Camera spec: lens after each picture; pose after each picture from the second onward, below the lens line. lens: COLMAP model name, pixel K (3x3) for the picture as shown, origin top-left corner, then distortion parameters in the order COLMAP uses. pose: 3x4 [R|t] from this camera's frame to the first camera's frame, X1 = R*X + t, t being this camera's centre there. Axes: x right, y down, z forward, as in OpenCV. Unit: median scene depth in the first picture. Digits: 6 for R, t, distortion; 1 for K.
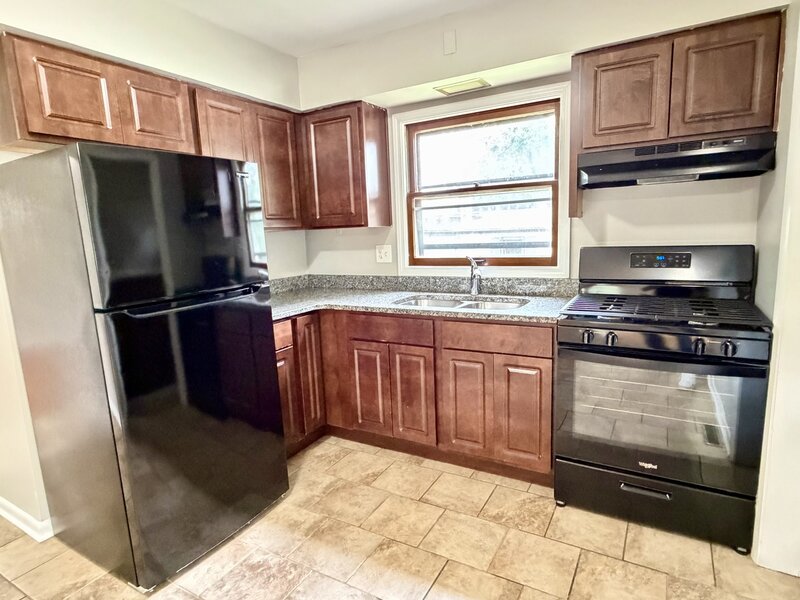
lens RADIAL K [[454.0, 0, 400.0], [0, 454.0, 300.0], [0, 0, 1]] dist [-0.003123, -0.001372]
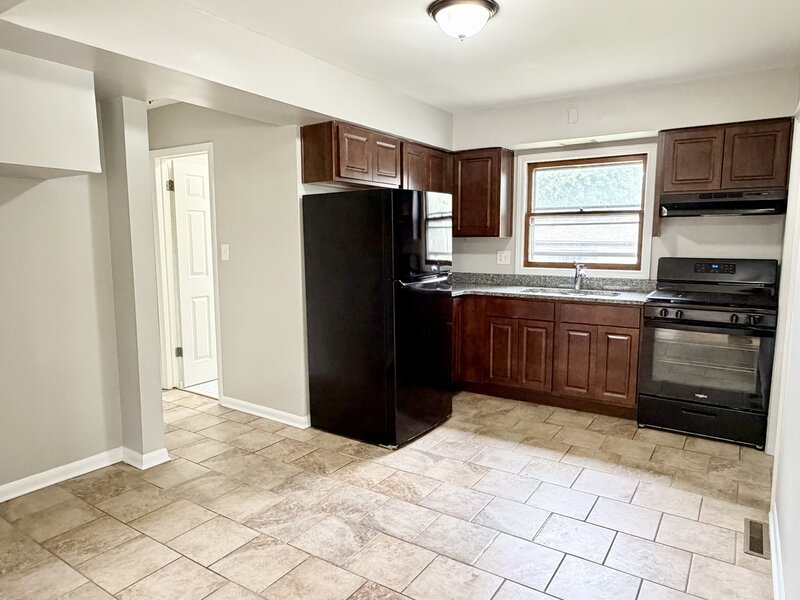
lens RADIAL K [[526.1, 0, 400.0], [0, 526.1, 300.0], [0, 0, 1]] dist [-0.001815, 0.002398]
pose [[0.997753, 0.045846, -0.048854, -0.324951], [-0.047501, 0.998317, -0.033262, 0.109960], [0.047247, 0.035508, 0.998252, -0.679647]]
